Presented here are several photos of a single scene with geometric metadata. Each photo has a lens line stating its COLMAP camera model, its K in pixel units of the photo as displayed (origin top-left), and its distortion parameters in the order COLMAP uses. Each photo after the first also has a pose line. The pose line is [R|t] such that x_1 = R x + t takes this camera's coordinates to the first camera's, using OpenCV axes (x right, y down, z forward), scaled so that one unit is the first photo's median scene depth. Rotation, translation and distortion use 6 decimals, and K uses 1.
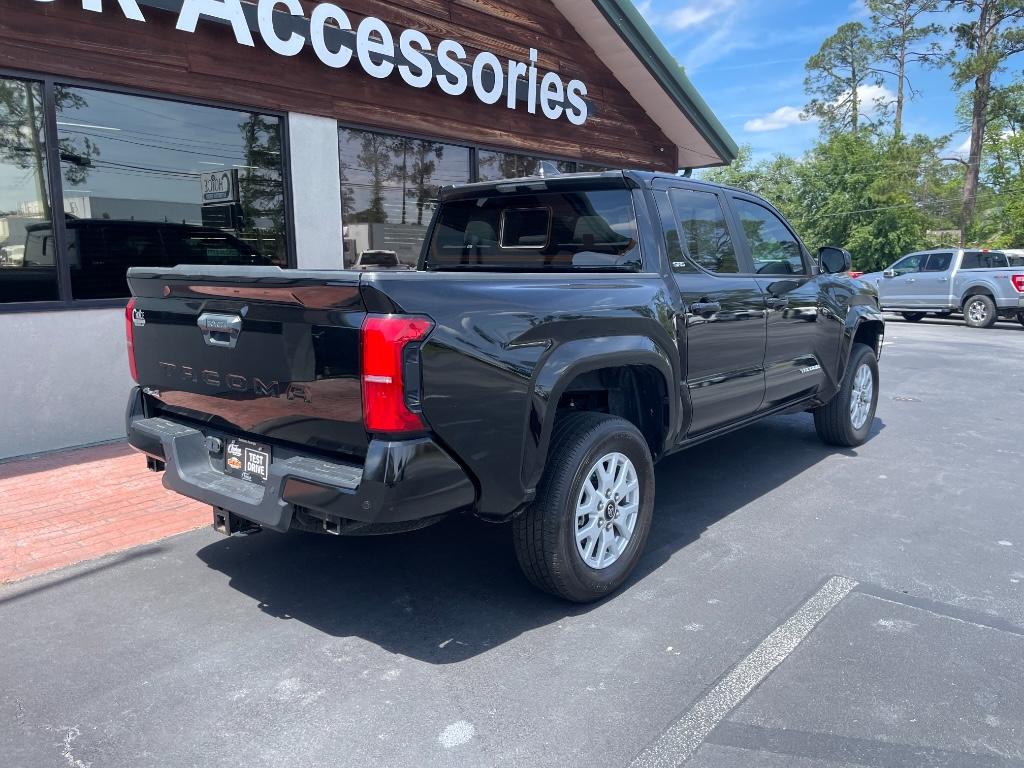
lens RADIAL K [[794.0, 0, 508.8], [0, 794.0, 385.5], [0, 0, 1]] dist [0.034646, -0.065030]
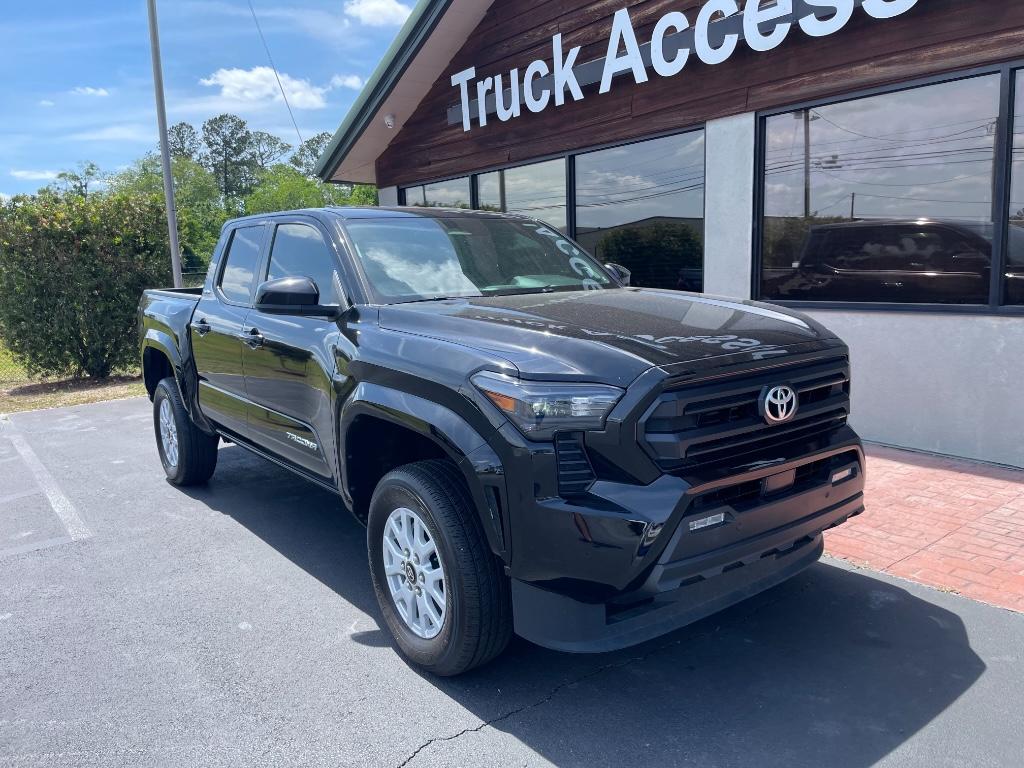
lens RADIAL K [[794.0, 0, 519.3], [0, 794.0, 388.5], [0, 0, 1]] dist [0.034646, -0.065030]
pose [[-0.229503, 0.148199, -0.961959, 0.765992], [-0.128907, 0.975005, 0.180963, -0.159165], [0.964734, 0.165535, -0.204663, 0.991820]]
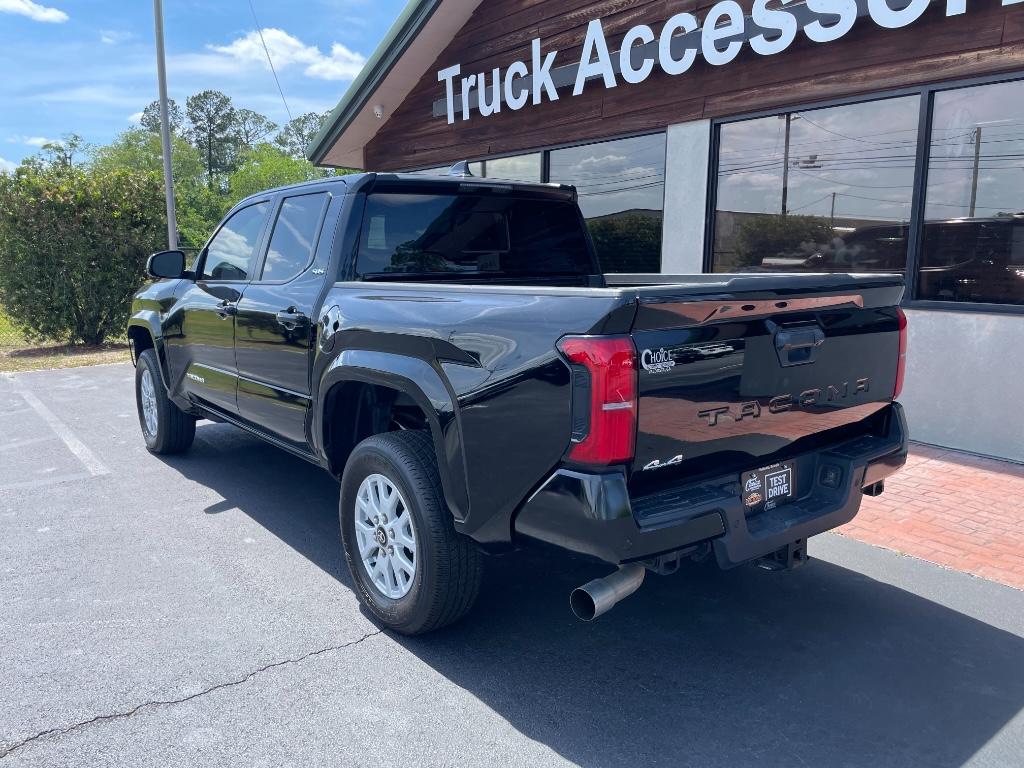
lens RADIAL K [[794.0, 0, 505.0], [0, 794.0, 384.4], [0, 0, 1]] dist [0.034646, -0.065030]
pose [[-0.224856, 0.150426, -0.962711, 0.860923], [-0.163552, 0.968168, 0.189478, -0.160857], [0.960568, 0.200059, -0.193096, 1.024945]]
